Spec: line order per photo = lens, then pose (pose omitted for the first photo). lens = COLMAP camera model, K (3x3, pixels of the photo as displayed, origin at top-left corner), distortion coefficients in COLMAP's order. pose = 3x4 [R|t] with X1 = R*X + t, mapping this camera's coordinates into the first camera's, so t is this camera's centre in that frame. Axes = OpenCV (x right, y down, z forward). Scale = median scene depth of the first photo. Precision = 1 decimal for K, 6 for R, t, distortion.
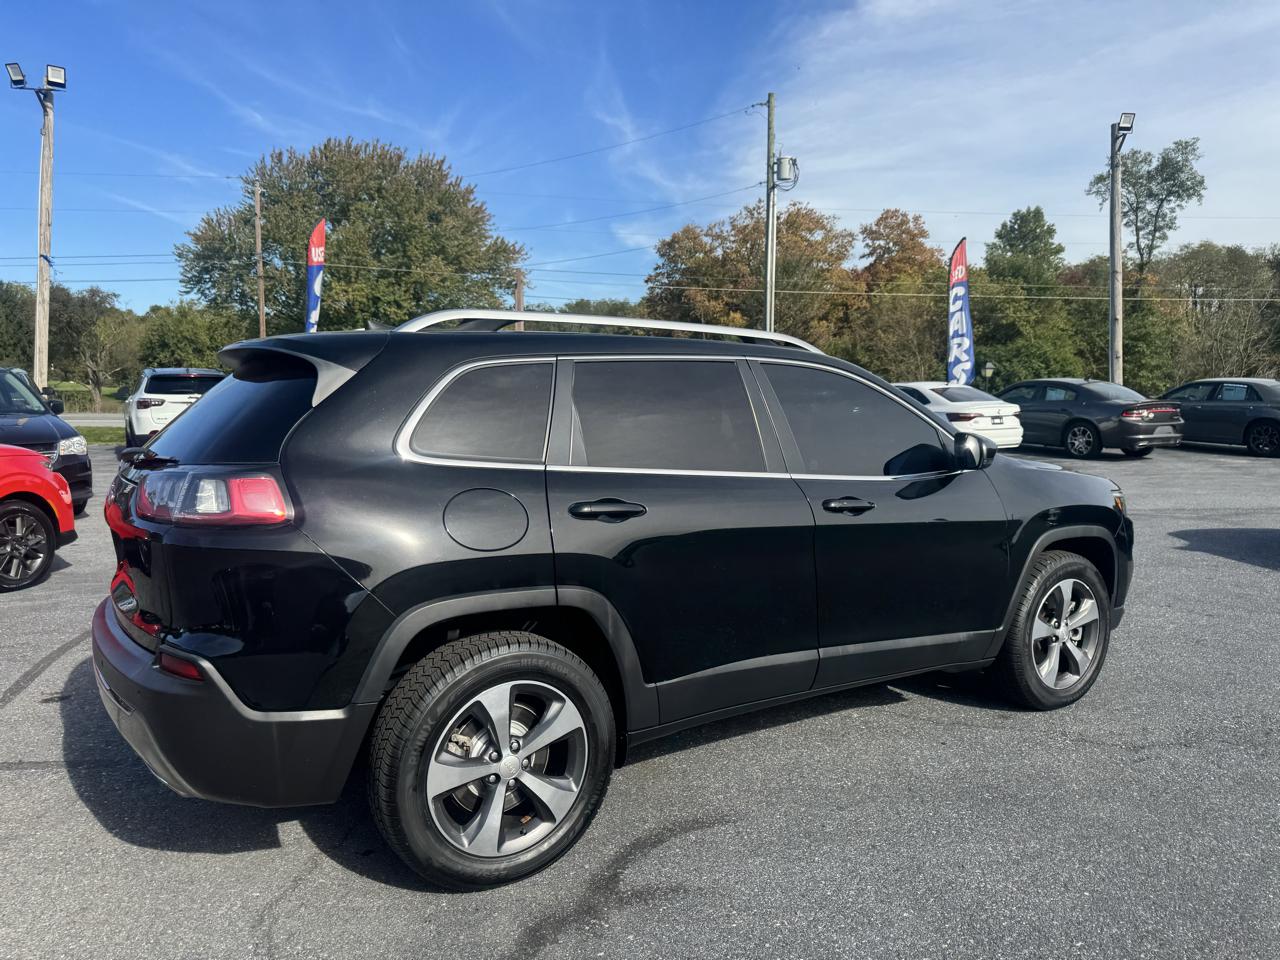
lens RADIAL K [[896.5, 0, 633.4], [0, 896.5, 489.6], [0, 0, 1]] dist [0.055030, -0.085050]
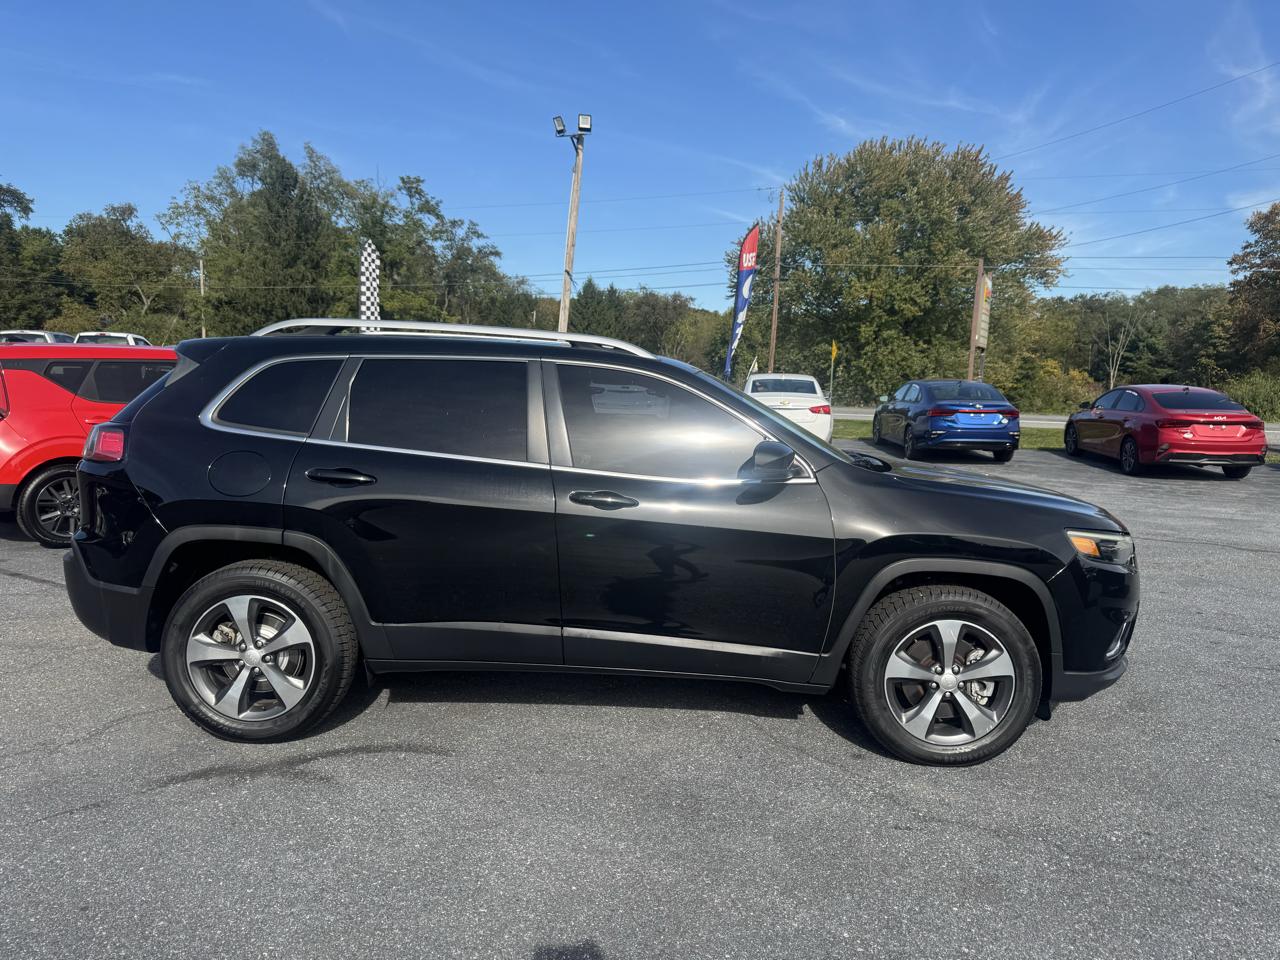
lens RADIAL K [[893.0, 0, 642.5], [0, 893.0, 489.8], [0, 0, 1]] dist [0.060759, -0.085364]
pose [[0.834744, 0.092020, -0.542895, 0.094098], [-0.088961, 0.995522, 0.031954, -0.003595], [0.543404, 0.021623, 0.839193, 0.015208]]
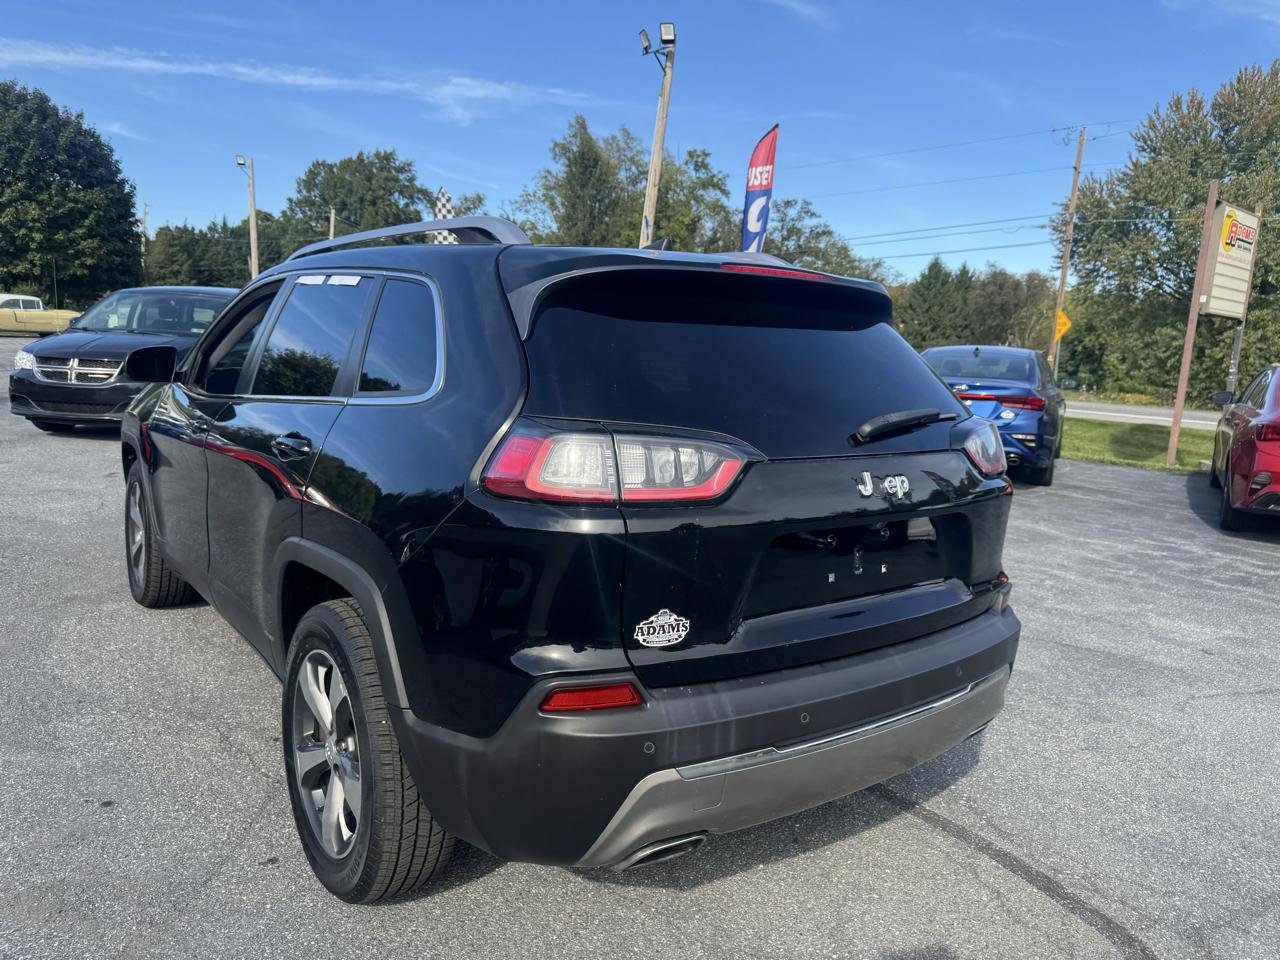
lens RADIAL K [[904.6, 0, 651.1], [0, 904.6, 475.1], [0, 0, 1]] dist [0.047870, -0.064706]
pose [[0.552404, 0.145802, -0.820726, 0.169774], [-0.150634, 0.985835, 0.073746, -0.029518], [0.819853, 0.082892, 0.566542, 0.294954]]
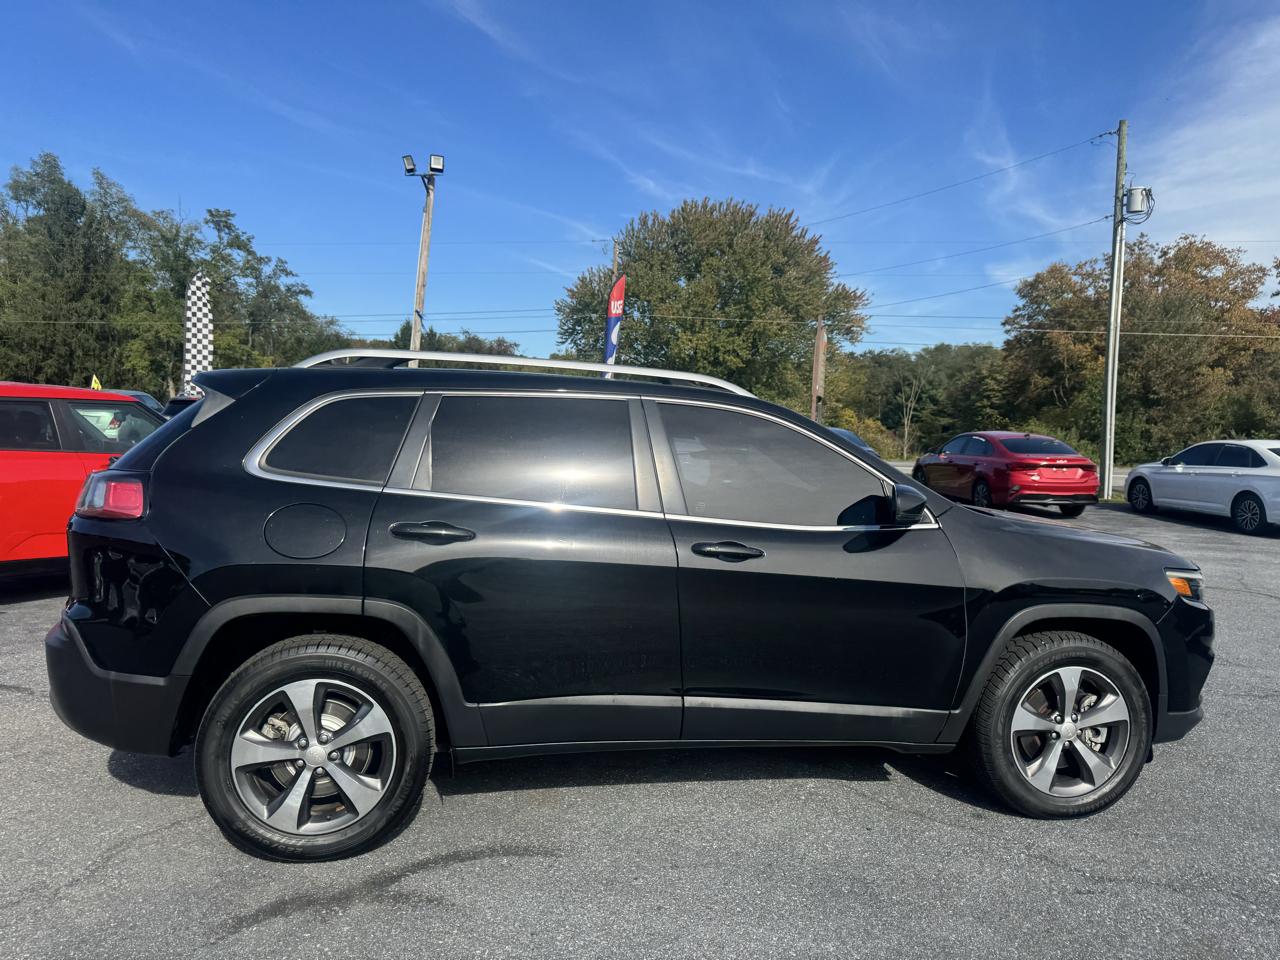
lens RADIAL K [[894.0, 0, 645.8], [0, 894.0, 481.7], [0, 0, 1]] dist [0.046287, -0.062189]
pose [[0.929600, 0.051528, -0.364949, 0.055611], [-0.072682, 0.996364, -0.044458, -0.000964], [0.361331, 0.067853, 0.929965, 0.007717]]
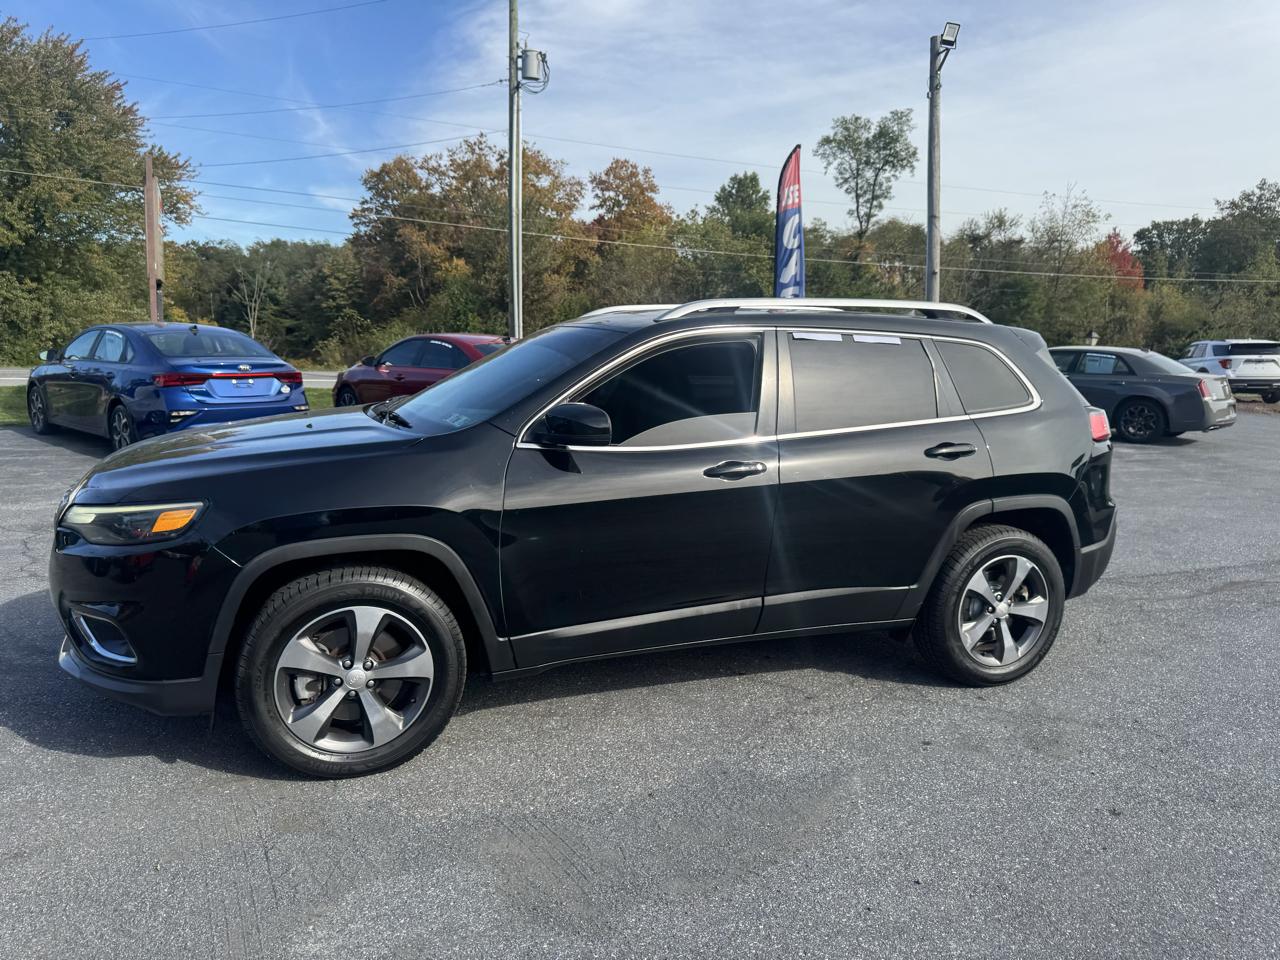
lens RADIAL K [[902.8, 0, 635.3], [0, 902.8, 483.9], [0, 0, 1]] dist [0.049084, -0.074449]
pose [[0.951694, -0.023031, 0.306183, 0.002785], [0.011081, 0.999110, 0.040710, -0.022423], [-0.306848, -0.035350, 0.951102, 0.205418]]
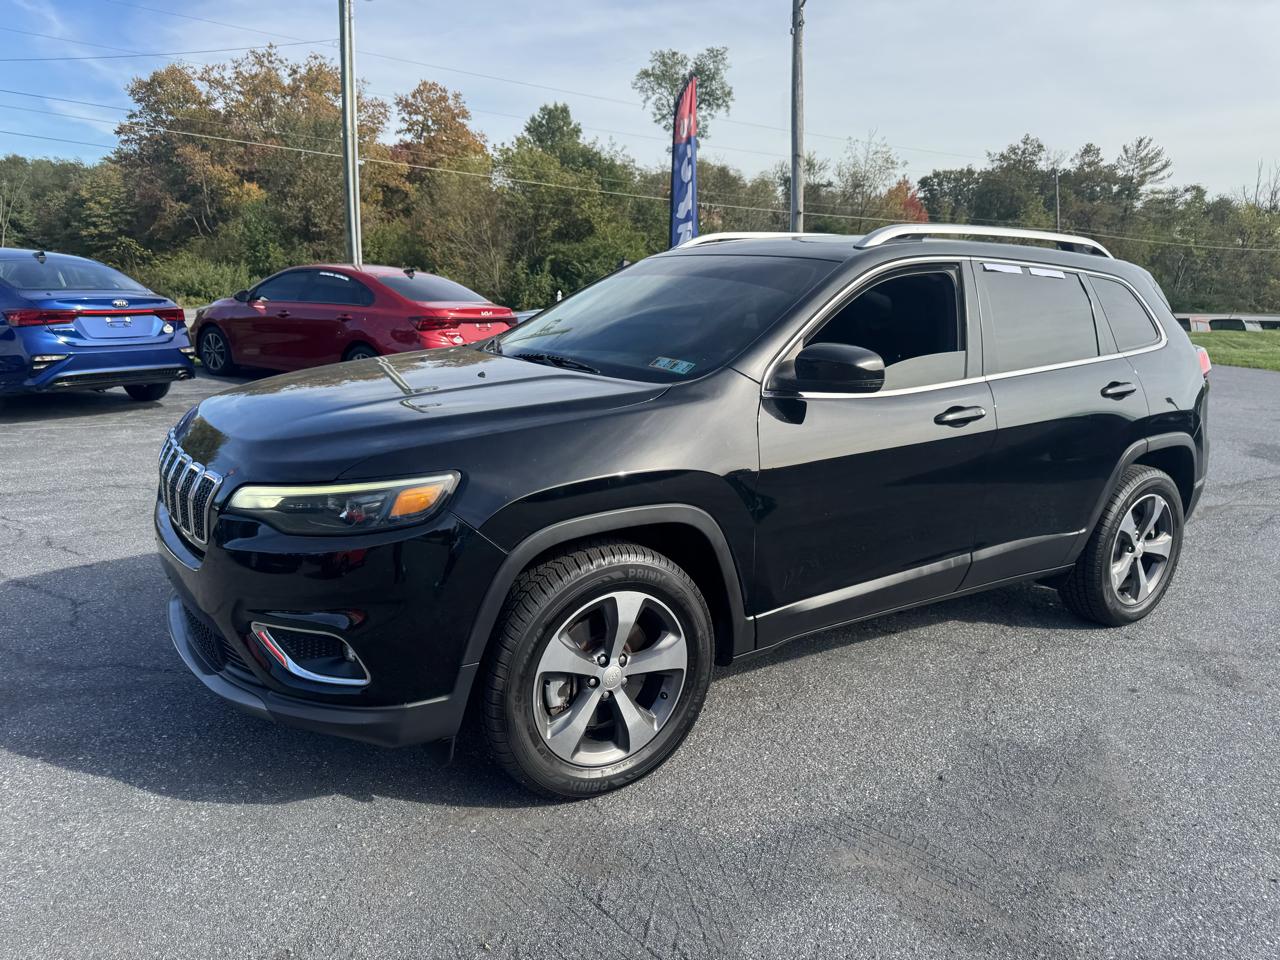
lens RADIAL K [[913.5, 0, 641.7], [0, 913.5, 476.8], [0, 0, 1]] dist [0.010746, -0.016958]
pose [[0.862174, -0.073737, 0.501218, -0.035263], [0.026033, 0.994492, 0.101526, -0.024024], [-0.505943, -0.074485, 0.859345, 0.237827]]
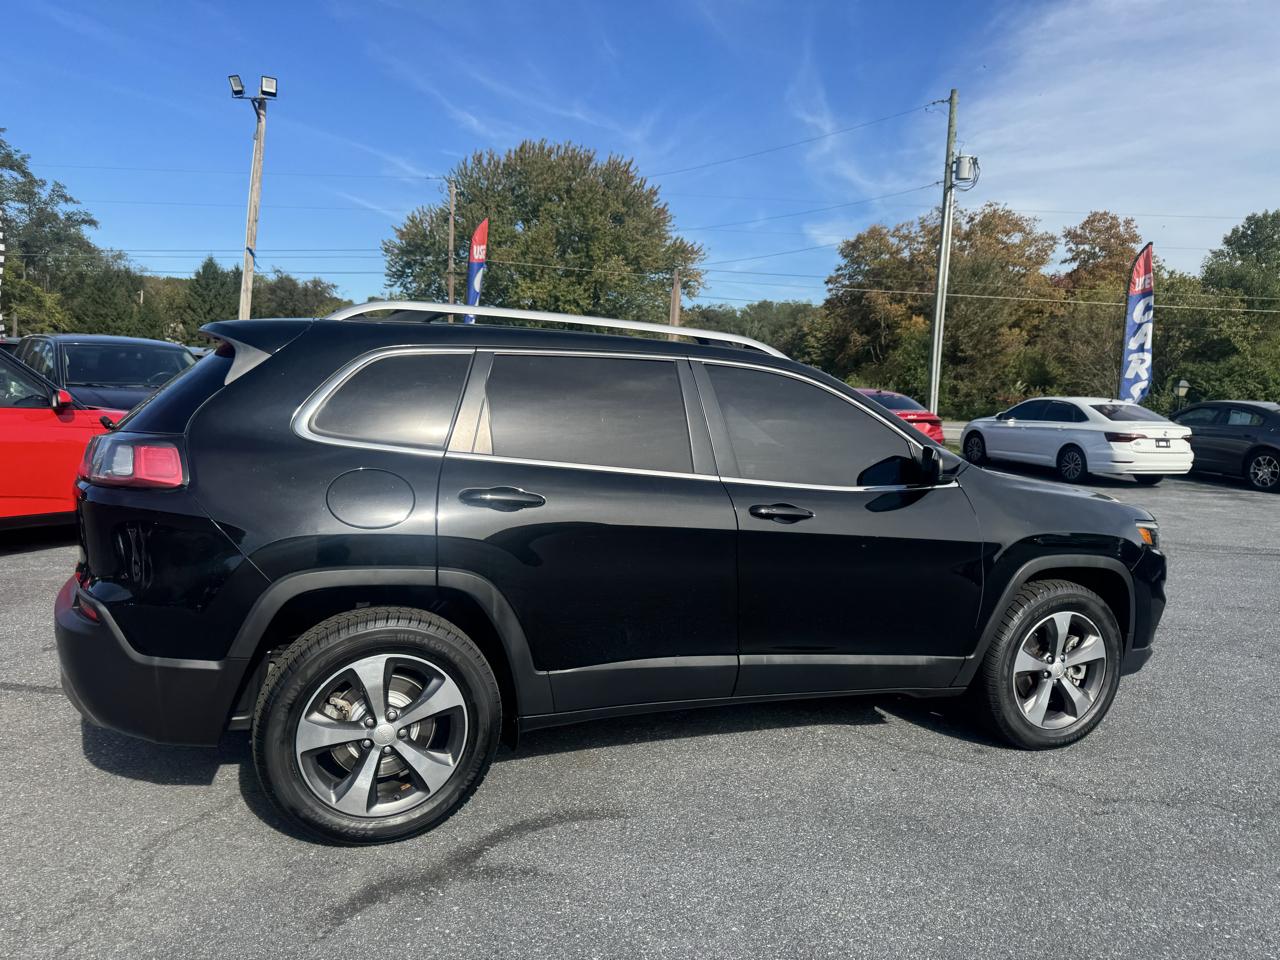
lens RADIAL K [[893.3, 0, 640.2], [0, 893.3, 487.8], [0, 0, 1]] dist [0.097664, -0.165170]
pose [[0.980894, 0.063126, -0.184019, 0.029513], [-0.063582, 0.997971, 0.003423, -0.000431], [0.183862, 0.008342, 0.982917, 0.000725]]
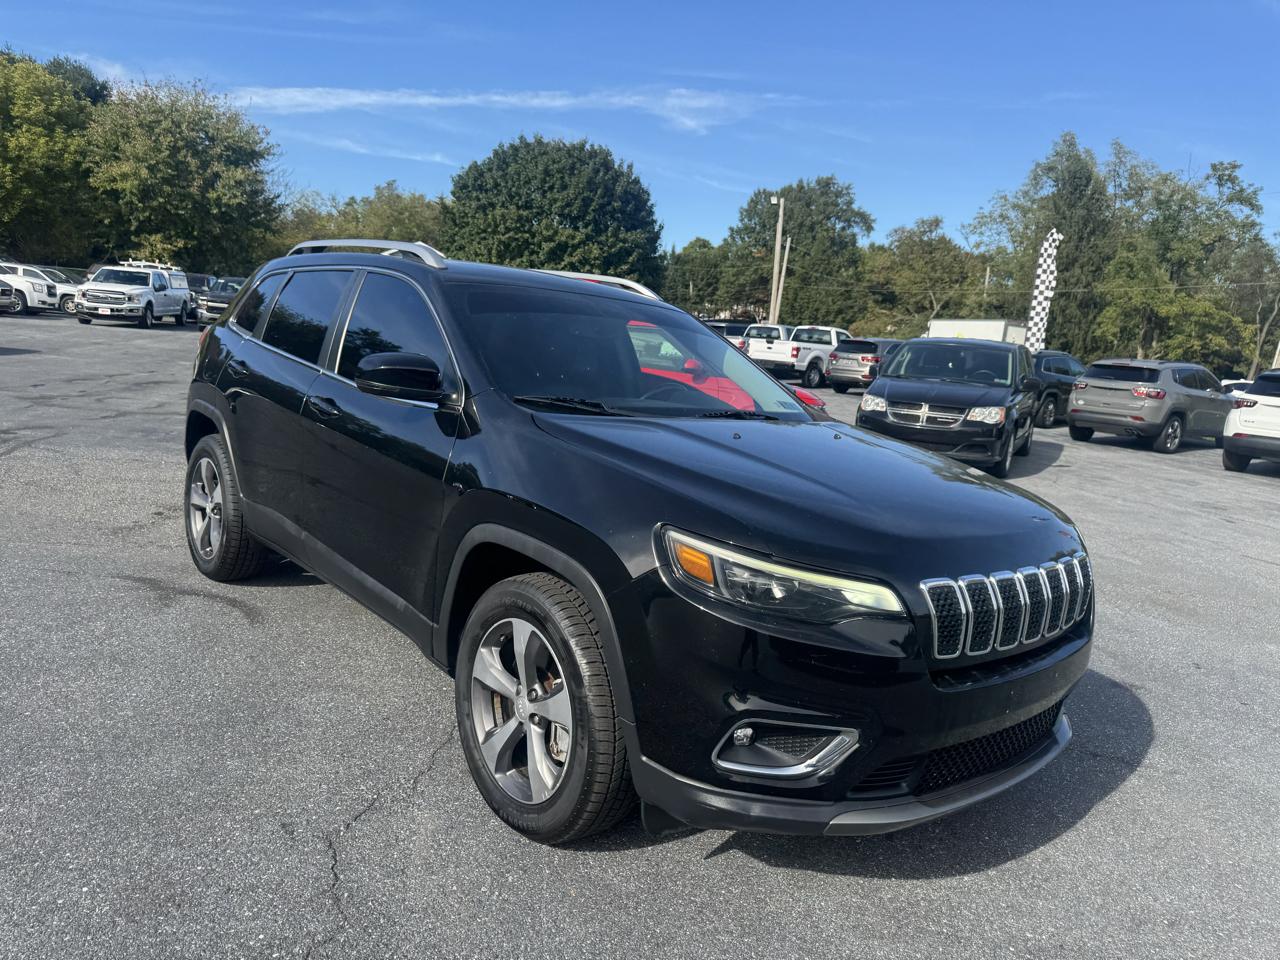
lens RADIAL K [[902.8, 0, 635.3], [0, 902.8, 483.9], [0, 0, 1]] dist [0.049084, -0.074449]
pose [[0.143534, 0.169506, -0.975021, 0.145867], [-0.197806, 0.970256, 0.139558, -0.012268], [0.969676, 0.172834, 0.172794, 0.129817]]
